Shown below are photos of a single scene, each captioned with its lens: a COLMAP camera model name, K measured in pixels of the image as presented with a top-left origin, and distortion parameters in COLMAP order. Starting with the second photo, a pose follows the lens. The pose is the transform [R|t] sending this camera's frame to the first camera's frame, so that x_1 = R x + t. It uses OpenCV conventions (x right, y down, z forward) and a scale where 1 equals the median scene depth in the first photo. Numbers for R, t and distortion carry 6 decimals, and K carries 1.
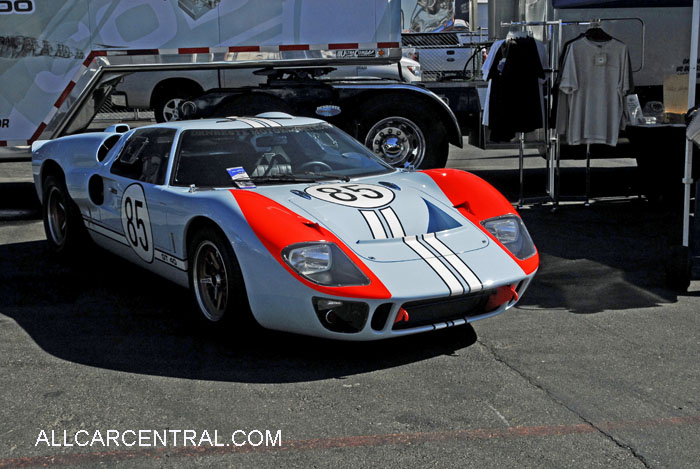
lens RADIAL K [[1060.2, 0, 350.3], [0, 1060.2, 235.9], [0, 0, 1]] dist [0.039935, 0.000000]
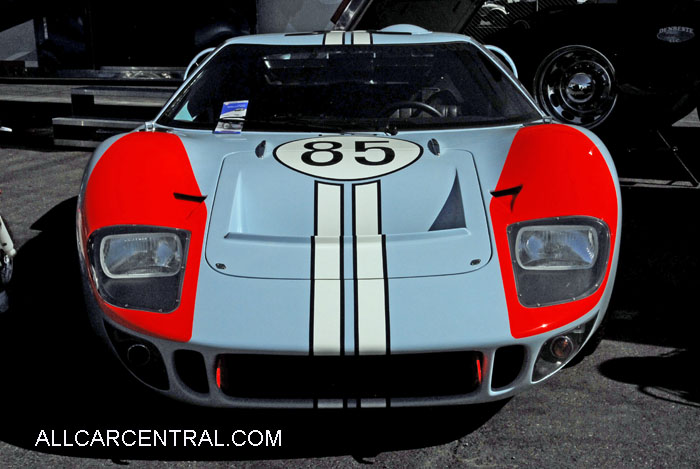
lens RADIAL K [[1141.3, 0, 353.1], [0, 1141.3, 235.0], [0, 0, 1]] dist [0.024771, 0.000000]
pose [[0.835044, 0.117353, -0.537522, 0.246513], [-0.092491, 0.993026, 0.073114, -0.028622], [0.542353, -0.011337, 0.840074, 0.312123]]
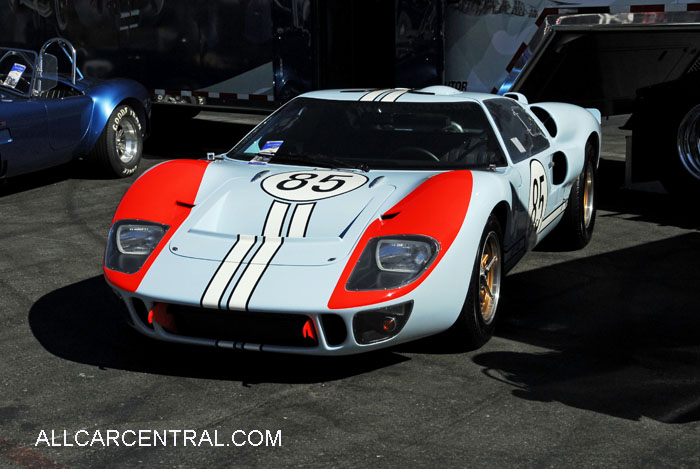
lens RADIAL K [[1269.2, 0, 348.4], [0, 1269.2, 230.9], [0, 0, 1]] dist [0.181092, 0.000000]
pose [[0.602852, 0.149630, -0.783696, 0.558676], [-0.147016, 0.986270, 0.075216, -0.056577], [0.784191, 0.069872, 0.616573, 0.277131]]
